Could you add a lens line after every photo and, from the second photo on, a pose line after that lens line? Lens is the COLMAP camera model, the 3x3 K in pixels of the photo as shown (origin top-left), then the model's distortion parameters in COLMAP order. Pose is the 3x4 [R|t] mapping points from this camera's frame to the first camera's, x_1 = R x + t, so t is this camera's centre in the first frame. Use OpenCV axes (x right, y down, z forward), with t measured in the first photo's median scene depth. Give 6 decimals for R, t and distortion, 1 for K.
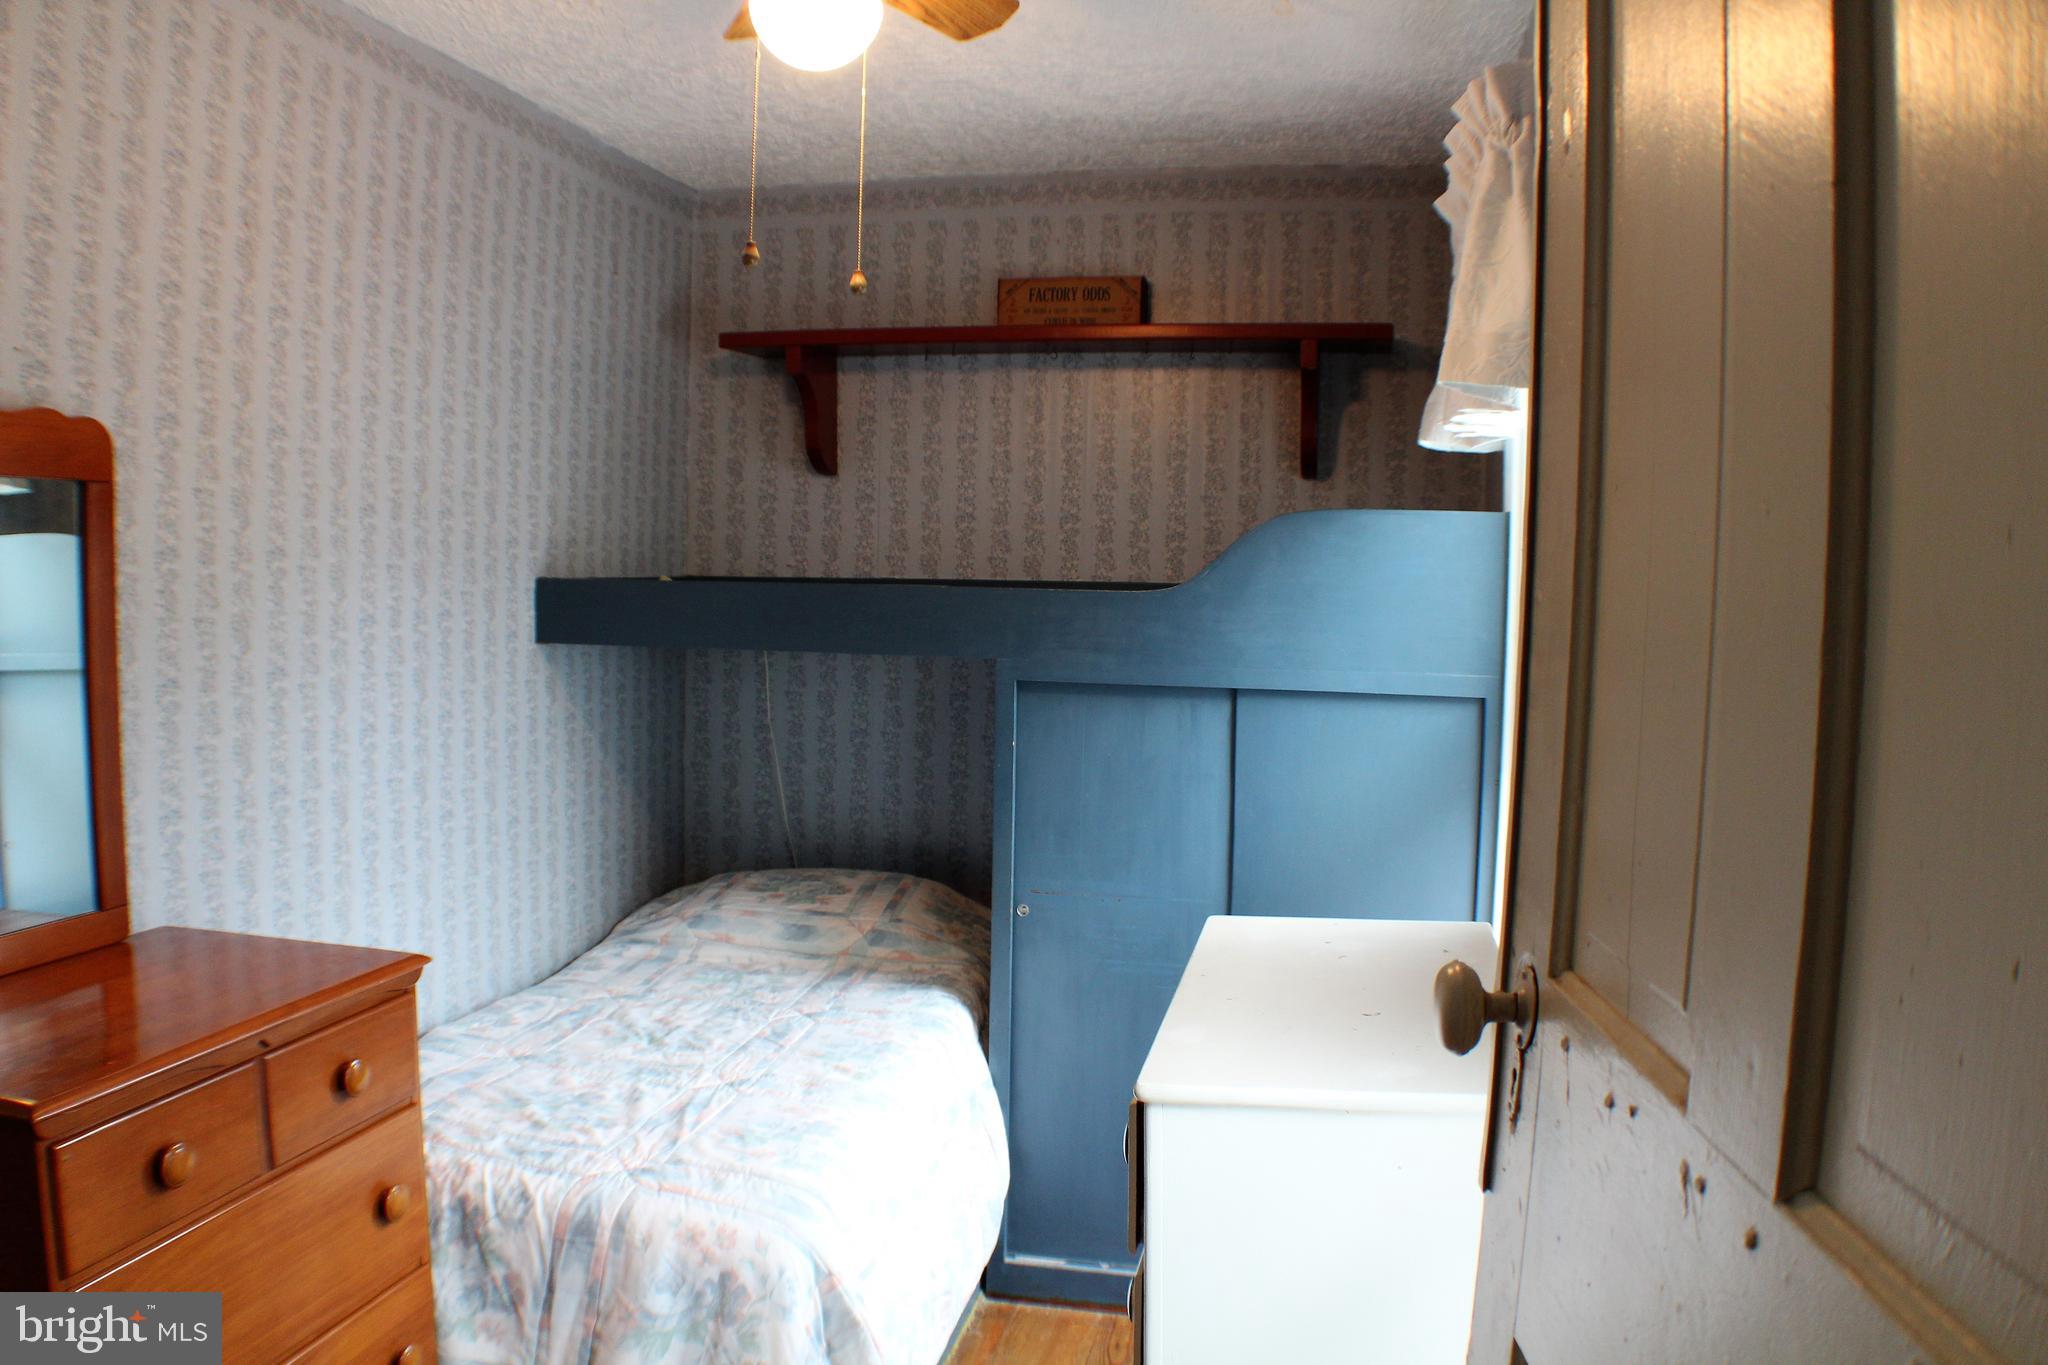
lens RADIAL K [[1565.8, 0, 1024.0], [0, 1565.8, 682.5], [0, 0, 1]] dist [-0.231183, 0.103541]
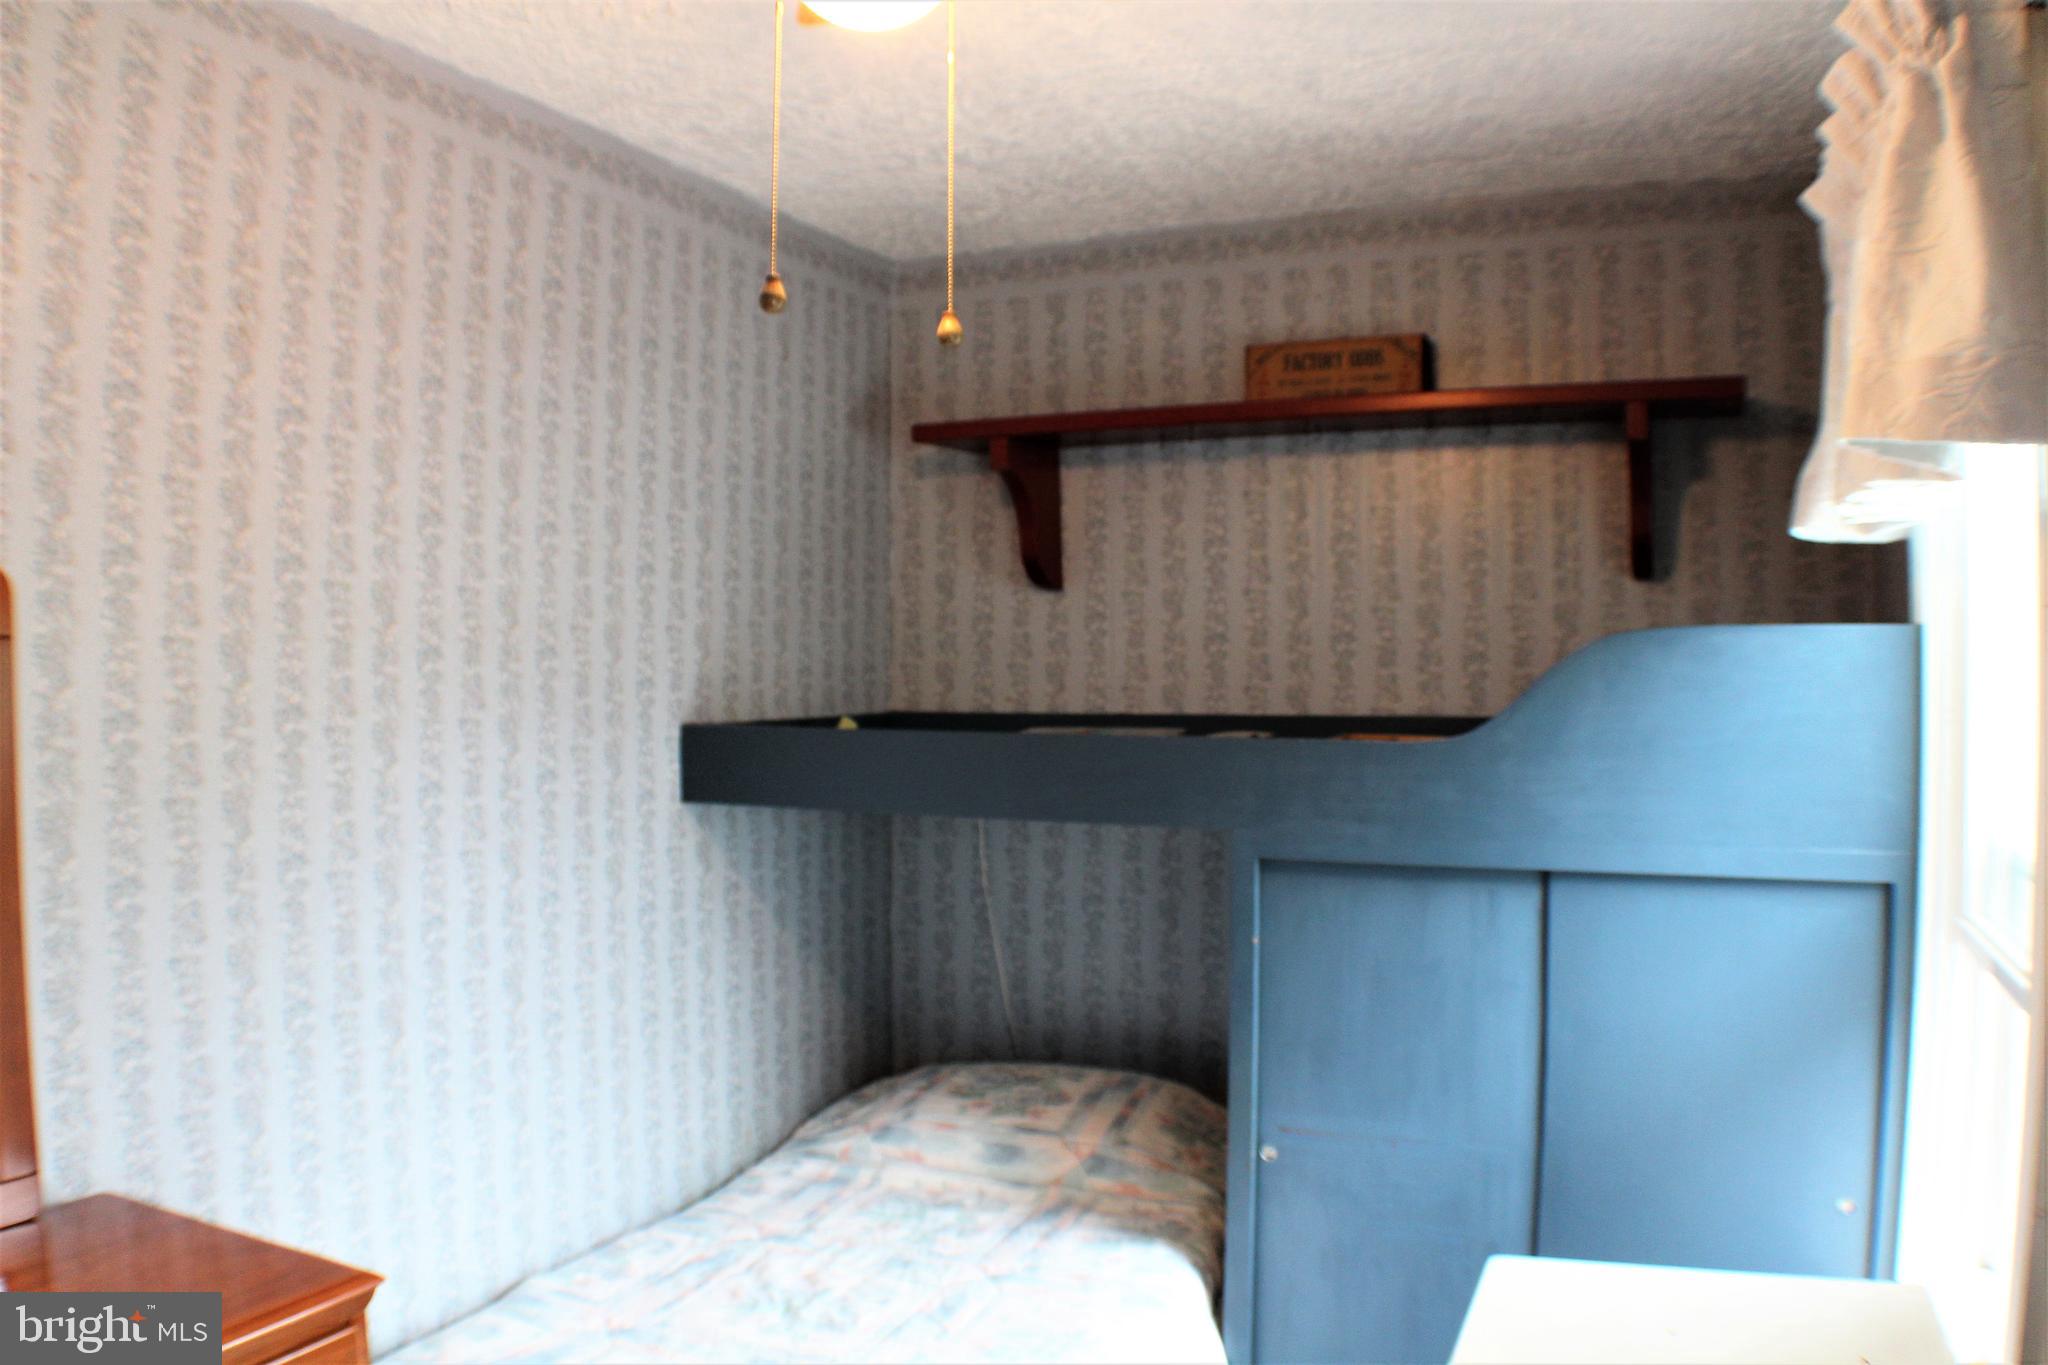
lens RADIAL K [[1565.8, 0, 1024.0], [0, 1565.8, 682.5], [0, 0, 1]] dist [-0.231183, 0.103541]
pose [[0.978009, -0.017957, -0.207787, 0.037615], [0.004891, 0.997987, -0.063229, -0.035015], [0.208504, 0.060822, 0.976128, 0.202639]]
